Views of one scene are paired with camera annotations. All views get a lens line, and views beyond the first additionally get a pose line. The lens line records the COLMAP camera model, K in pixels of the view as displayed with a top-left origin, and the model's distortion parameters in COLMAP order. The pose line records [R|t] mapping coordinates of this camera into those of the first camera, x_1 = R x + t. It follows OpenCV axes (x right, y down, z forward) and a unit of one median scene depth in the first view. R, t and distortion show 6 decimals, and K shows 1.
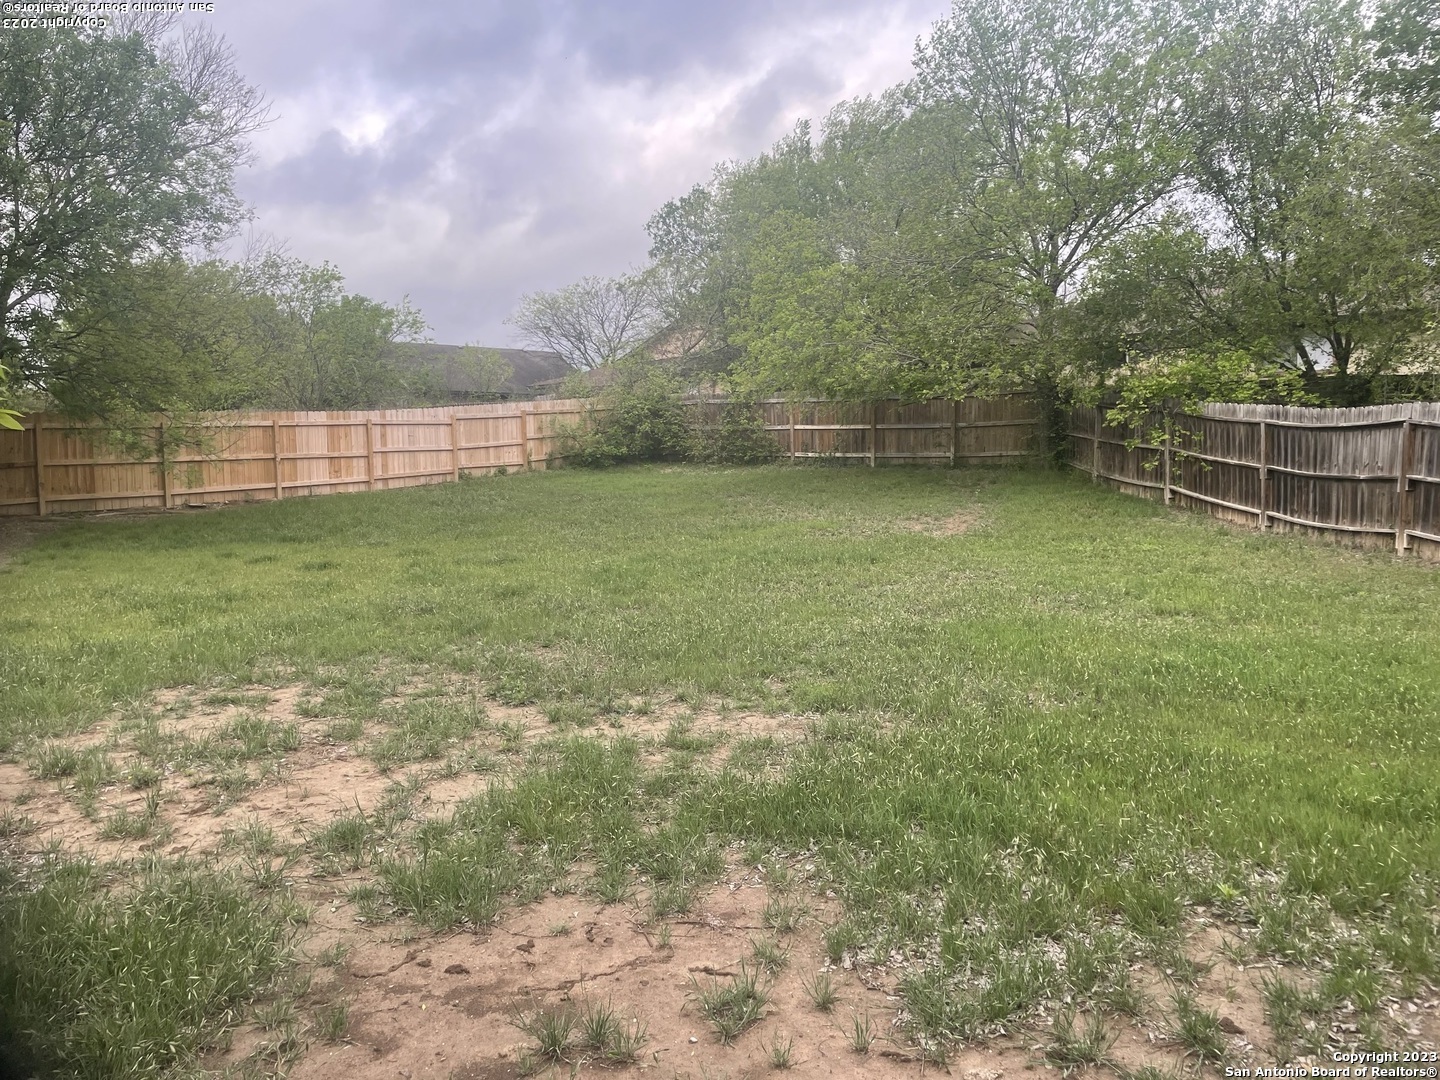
lens RADIAL K [[1093.6, 0, 720.4], [0, 1093.6, 538.4], [0, 0, 1]] dist [-0.003699, -0.002125]
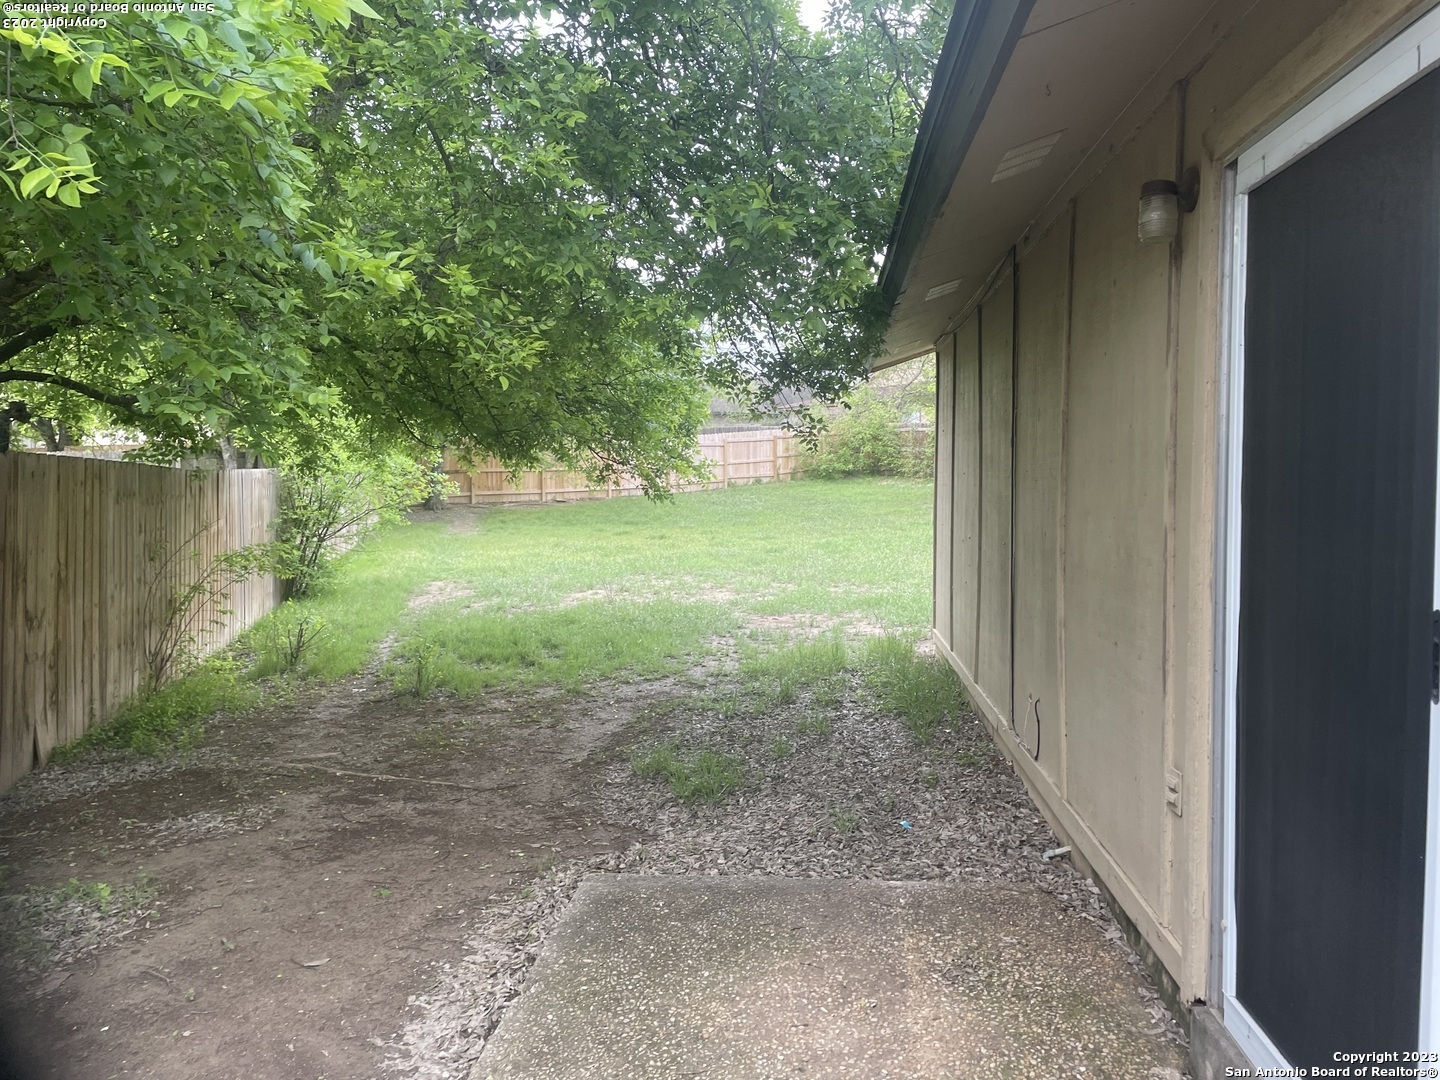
lens RADIAL K [[1093.6, 0, 720.4], [0, 1093.6, 539.1], [0, 0, 1]] dist [-0.003699, -0.002125]
pose [[0.976481, 0.031436, -0.213300, 0.044041], [-0.032965, 0.999450, -0.003618, 0.016361], [0.213069, 0.010565, 0.976980, -0.323102]]
